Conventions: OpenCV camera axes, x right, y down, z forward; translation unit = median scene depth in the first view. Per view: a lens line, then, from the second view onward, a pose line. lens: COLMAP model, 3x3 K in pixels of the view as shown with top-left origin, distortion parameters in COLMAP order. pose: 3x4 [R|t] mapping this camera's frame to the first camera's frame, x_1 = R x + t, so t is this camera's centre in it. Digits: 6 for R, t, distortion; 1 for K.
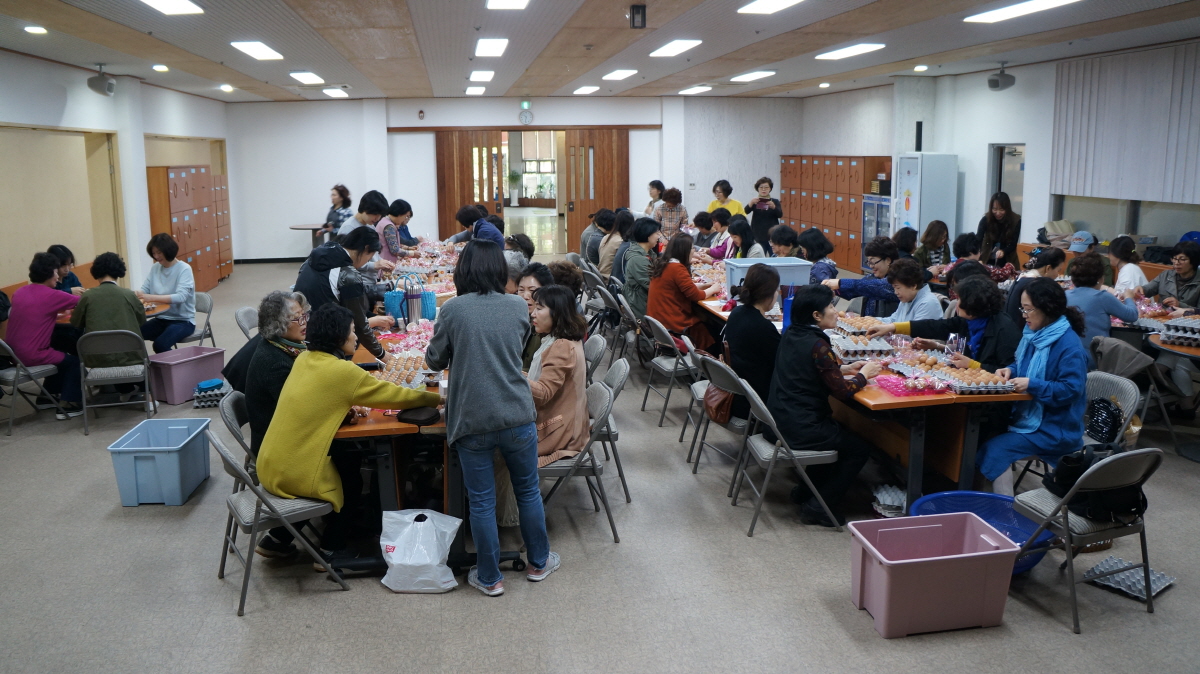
lens RADIAL K [[993.4, 0, 603.9], [0, 993.4, 301.0], [0, 0, 1]] dist [-0.139676, 0.159498]
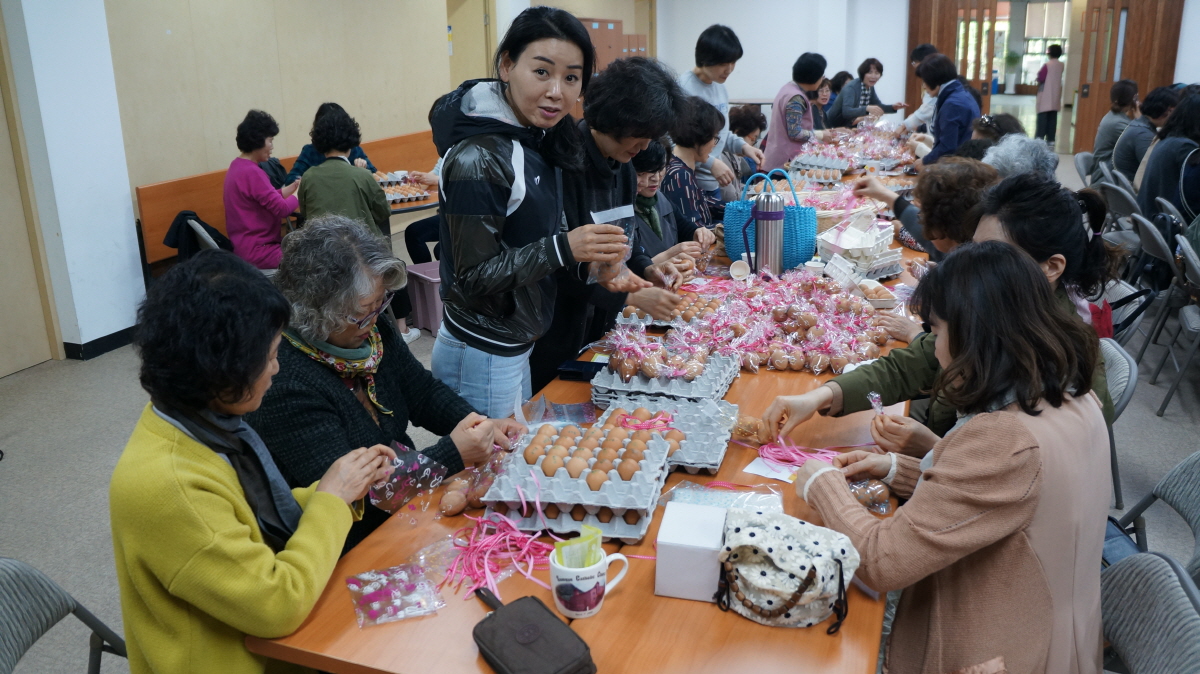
lens RADIAL K [[993.4, 0, 603.9], [0, 993.4, 301.0], [0, 0, 1]] dist [-0.139676, 0.159498]
pose [[0.886497, 0.118371, -0.447339, -0.009754], [-0.066680, 0.989316, 0.129642, -0.008059], [0.457906, -0.085099, 0.884918, 0.173086]]
